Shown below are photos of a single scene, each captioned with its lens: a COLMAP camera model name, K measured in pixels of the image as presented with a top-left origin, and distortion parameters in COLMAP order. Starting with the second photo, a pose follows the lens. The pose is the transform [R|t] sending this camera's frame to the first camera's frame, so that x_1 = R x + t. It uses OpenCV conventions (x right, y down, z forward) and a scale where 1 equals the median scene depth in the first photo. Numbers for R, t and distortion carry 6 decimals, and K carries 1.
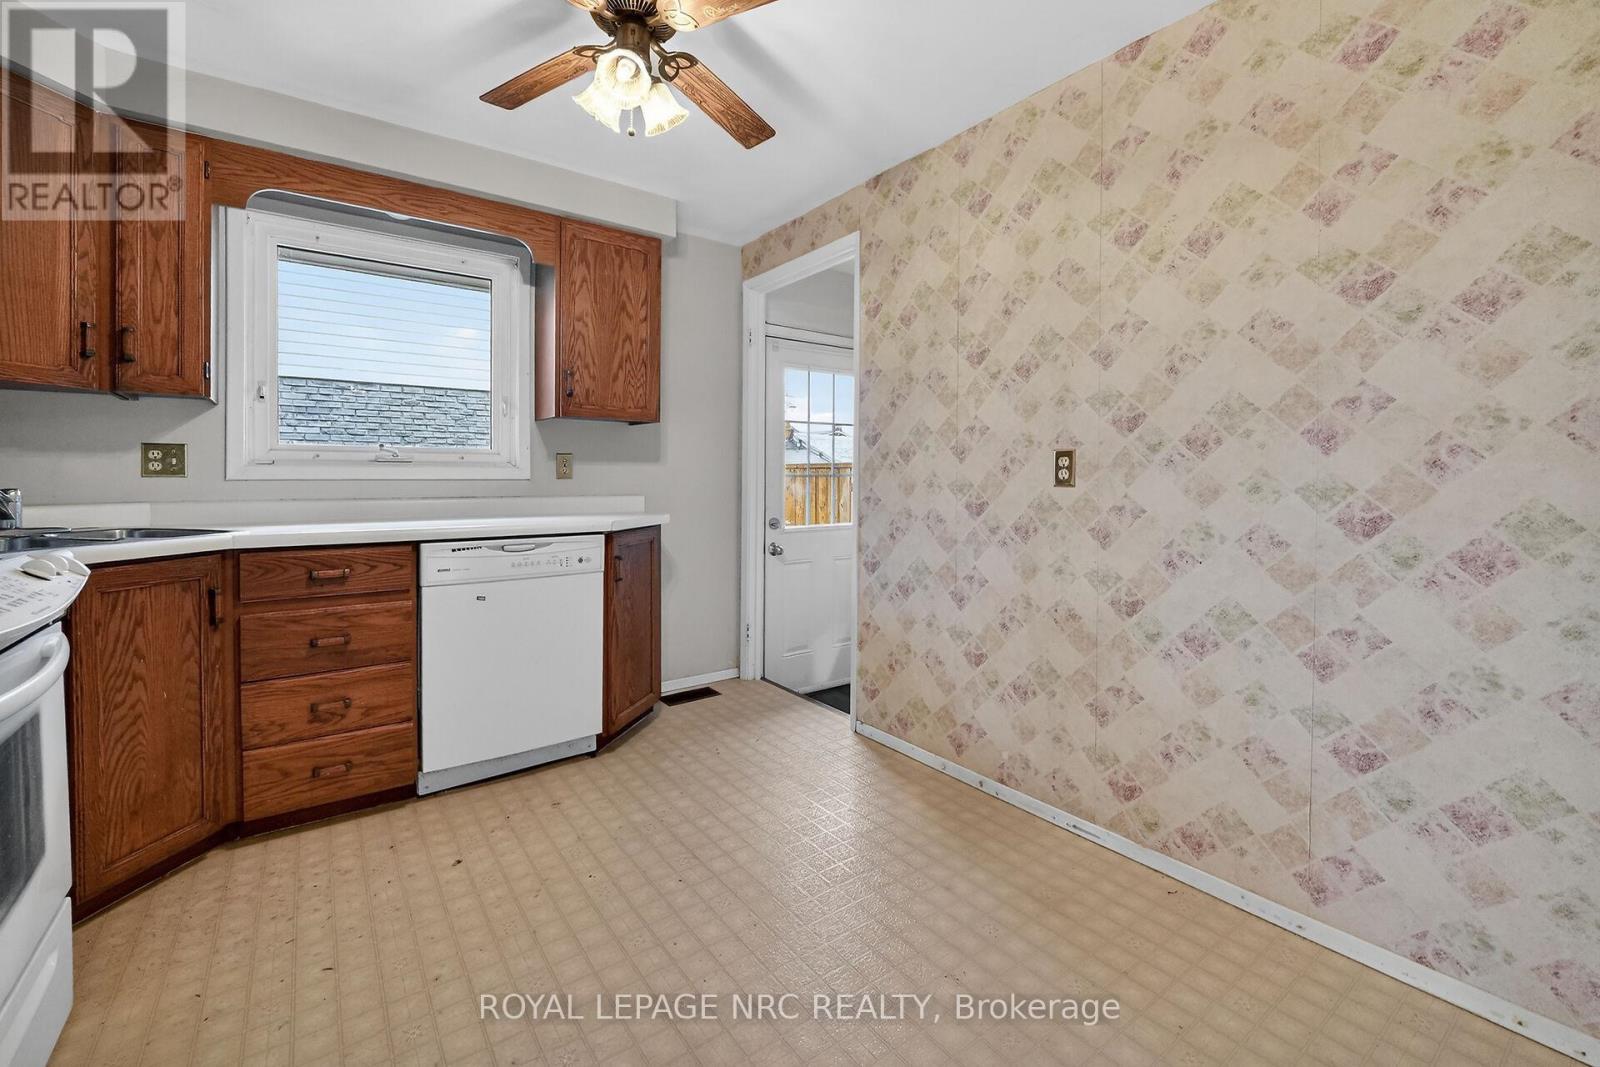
lens RADIAL K [[686.5, 0, 773.0], [0, 686.5, 491.5], [0, 0, 1]] dist [-0.003456, -0.004072]
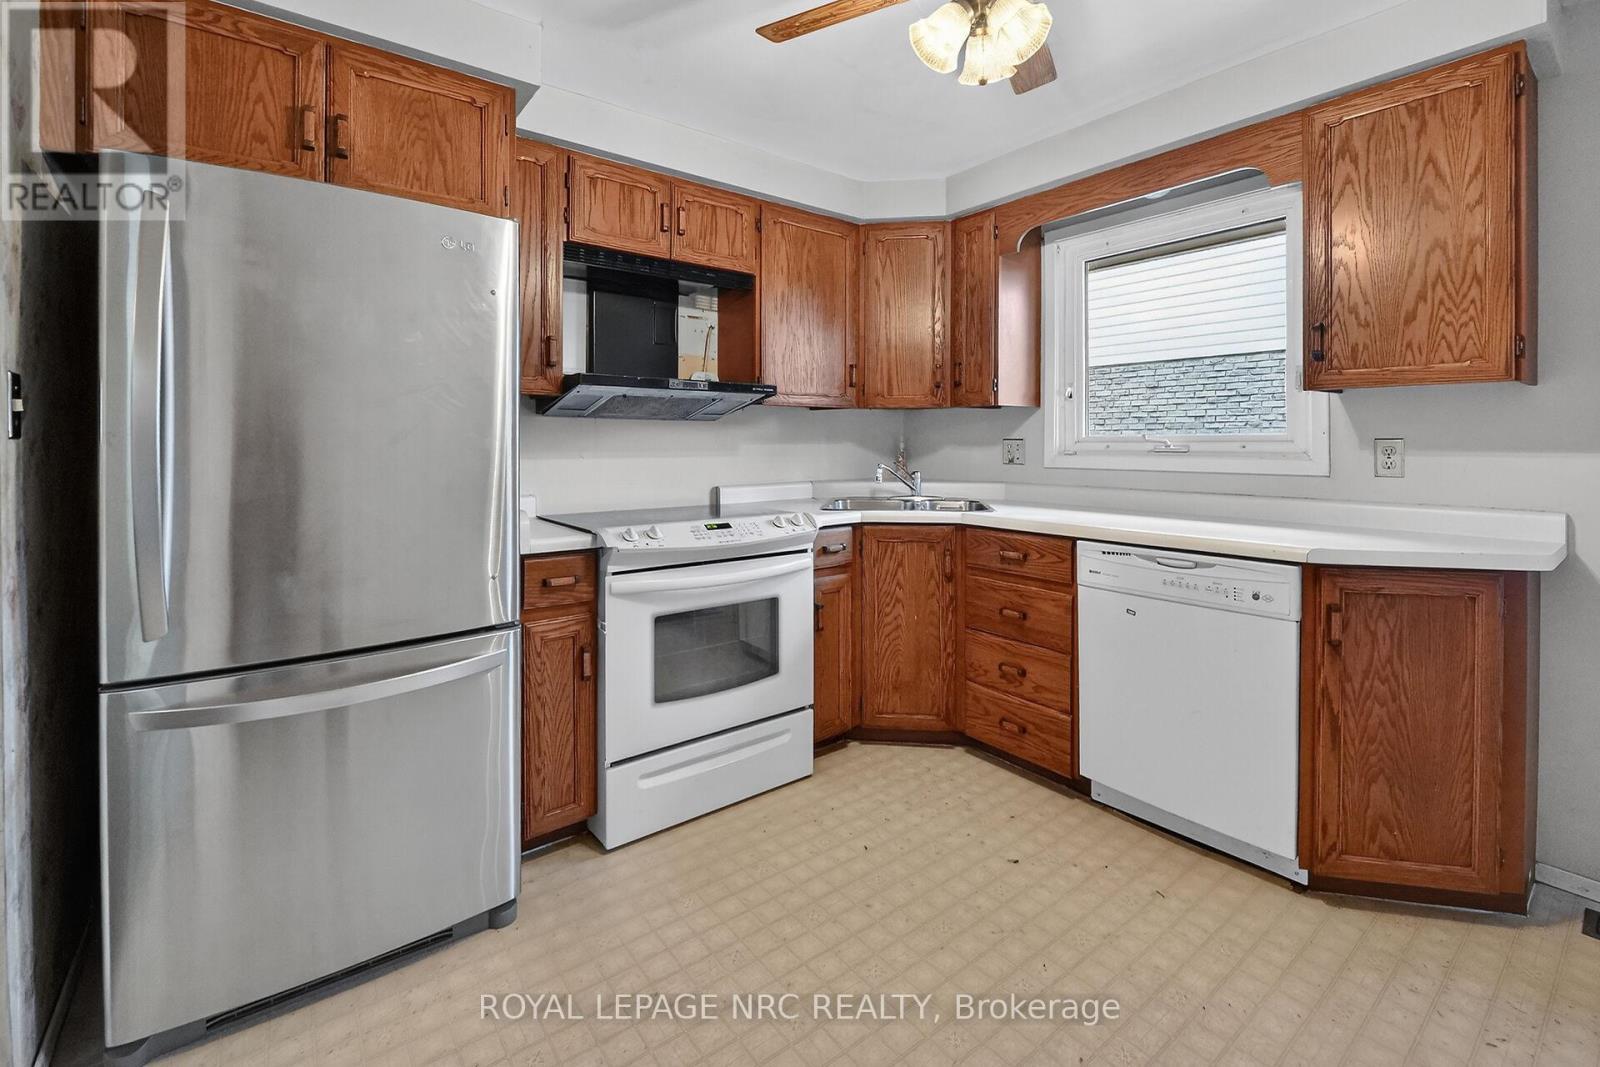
lens RADIAL K [[686.5, 0, 786.6], [0, 686.5, 448.2], [0, 0, 1]] dist [-0.003456, -0.004072]
pose [[0.035988, 0.004941, -0.999340, 0.406204], [-0.018302, 0.999823, 0.004284, -0.046936], [0.999185, 0.018136, 0.036072, 0.481149]]
